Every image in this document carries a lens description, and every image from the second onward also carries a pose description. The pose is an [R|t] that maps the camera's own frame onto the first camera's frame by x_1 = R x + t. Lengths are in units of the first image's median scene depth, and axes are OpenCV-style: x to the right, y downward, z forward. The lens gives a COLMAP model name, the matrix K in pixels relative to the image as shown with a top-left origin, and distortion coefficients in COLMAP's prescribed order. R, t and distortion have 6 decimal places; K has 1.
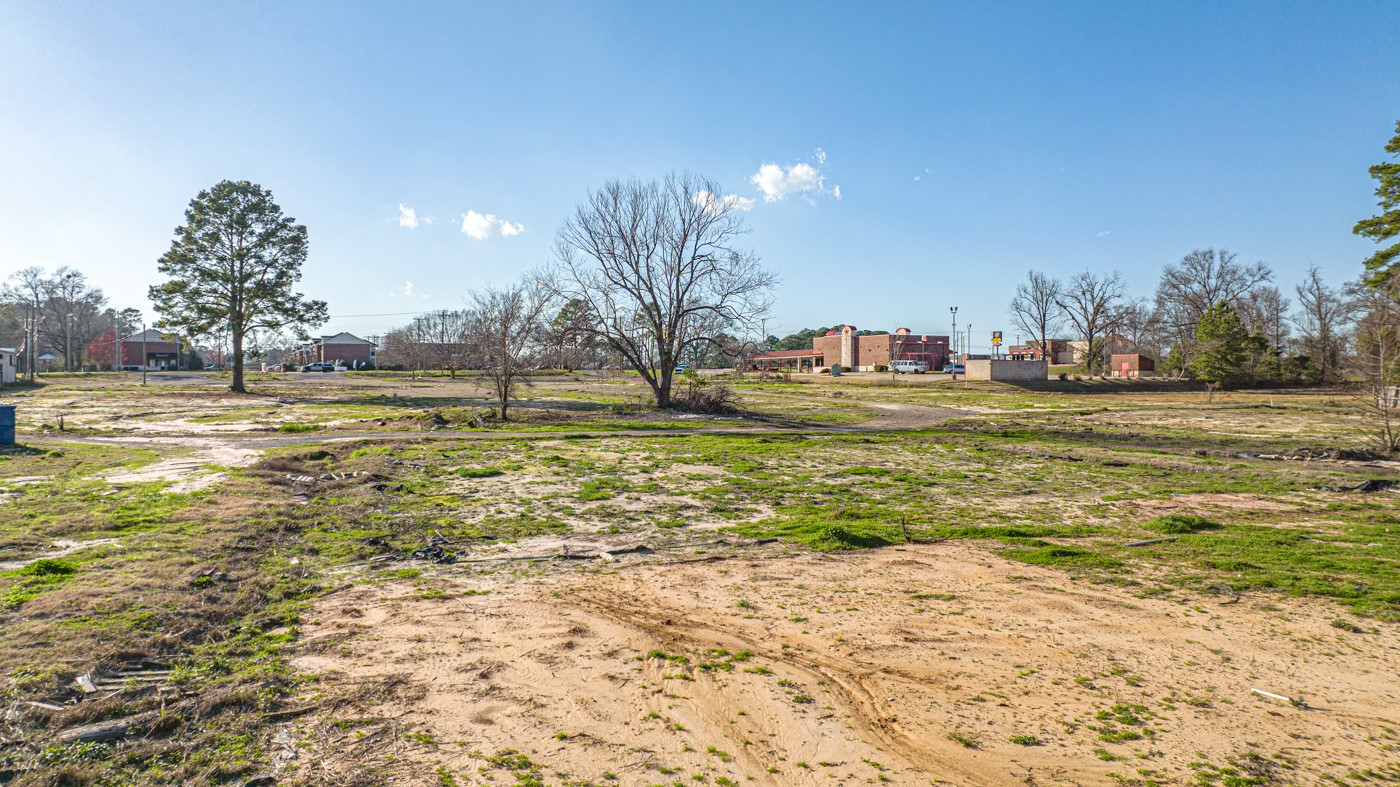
lens RADIAL K [[985.2, 0, 698.5], [0, 985.2, 388.3], [0, 0, 1]] dist [-0.015844, 0.000489]
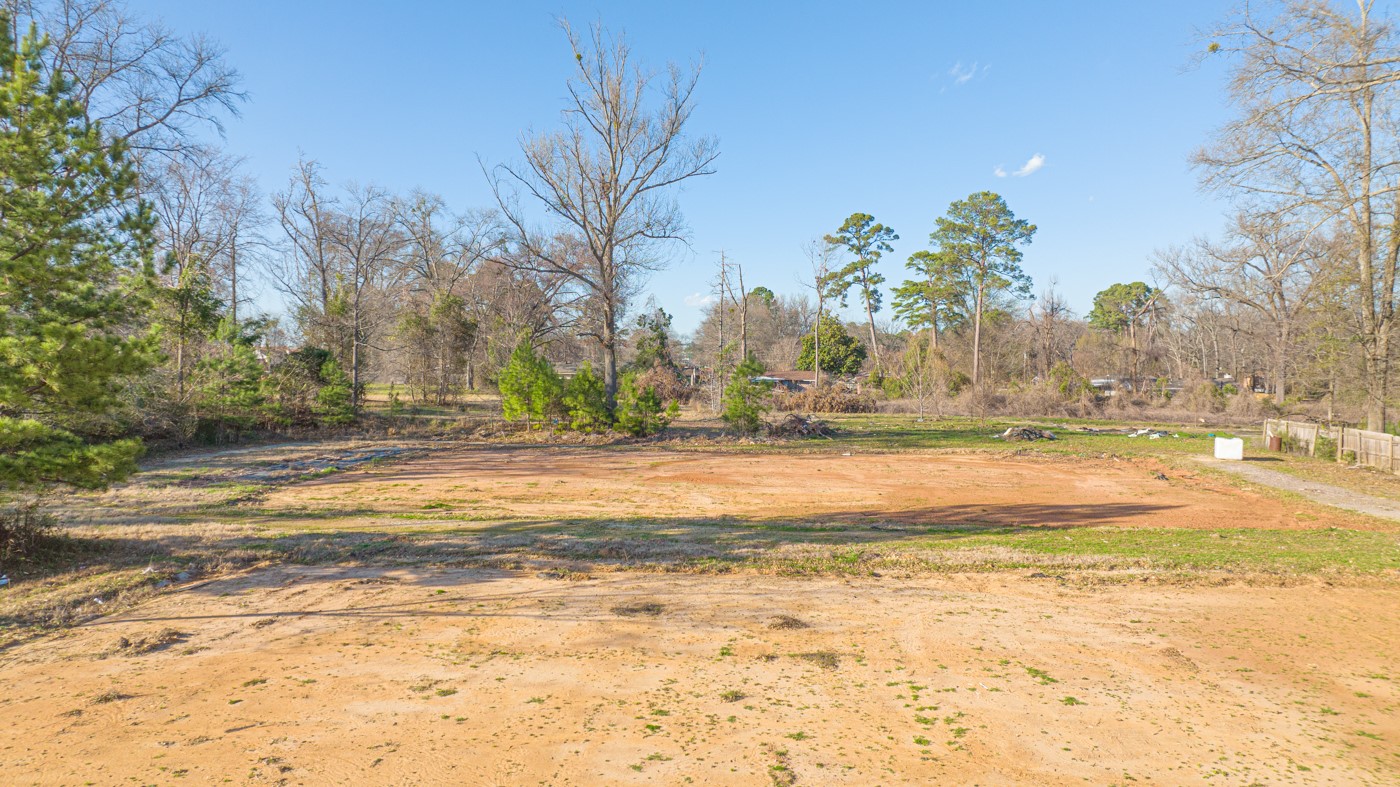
lens RADIAL K [[985.2, 0, 698.5], [0, 985.2, 388.3], [0, 0, 1]] dist [-0.015844, 0.000489]
pose [[0.529351, -0.002187, 0.848400, 0.376531], [0.014110, 0.999881, -0.006227, -0.013769], [-0.848285, 0.015267, 0.529319, 0.674400]]
